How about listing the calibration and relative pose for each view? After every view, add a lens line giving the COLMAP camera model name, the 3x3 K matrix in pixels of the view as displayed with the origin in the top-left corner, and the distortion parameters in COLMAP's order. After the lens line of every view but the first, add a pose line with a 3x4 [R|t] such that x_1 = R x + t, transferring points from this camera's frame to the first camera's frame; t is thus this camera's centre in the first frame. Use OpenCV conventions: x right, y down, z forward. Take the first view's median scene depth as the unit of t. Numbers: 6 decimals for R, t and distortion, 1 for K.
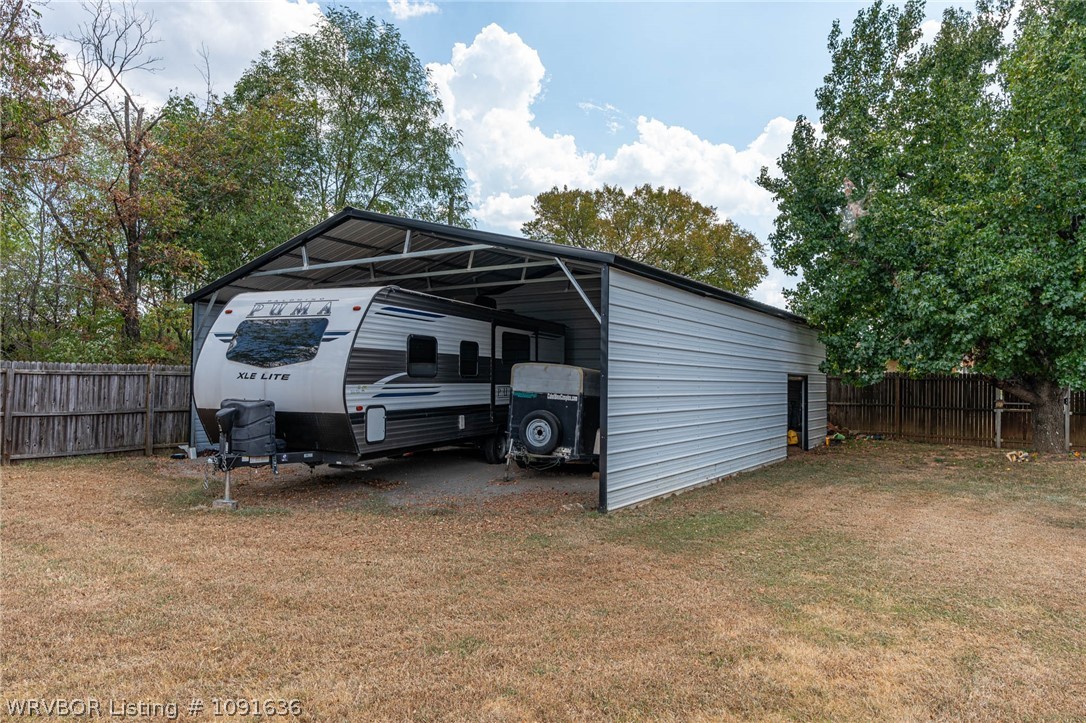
lens RADIAL K [[688.1, 0, 543.0], [0, 688.1, 361.5], [0, 0, 1]] dist [-0.009103, 0.001145]
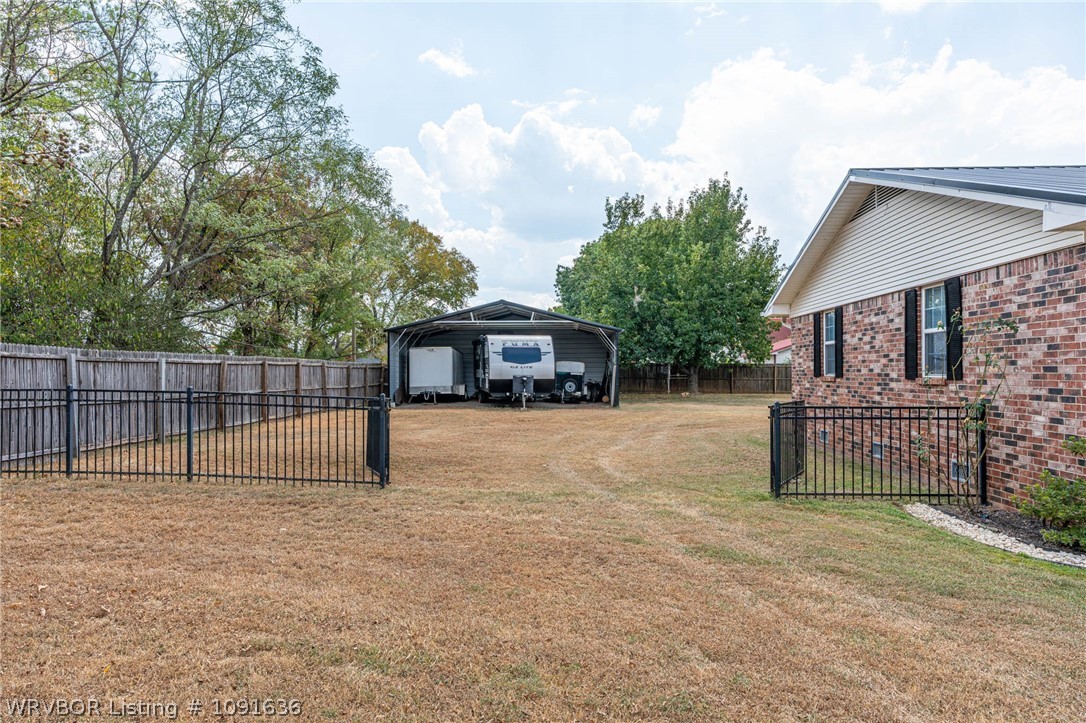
lens RADIAL K [[711.1, 0, 543.0], [0, 711.1, 361.5], [0, 0, 1]] dist [0.004179, 0.002530]
pose [[0.847244, -0.008568, 0.531135, -1.593938], [-0.000704, 0.999851, 0.017252, -0.045393], [-0.531203, -0.014990, 0.847112, -1.332429]]
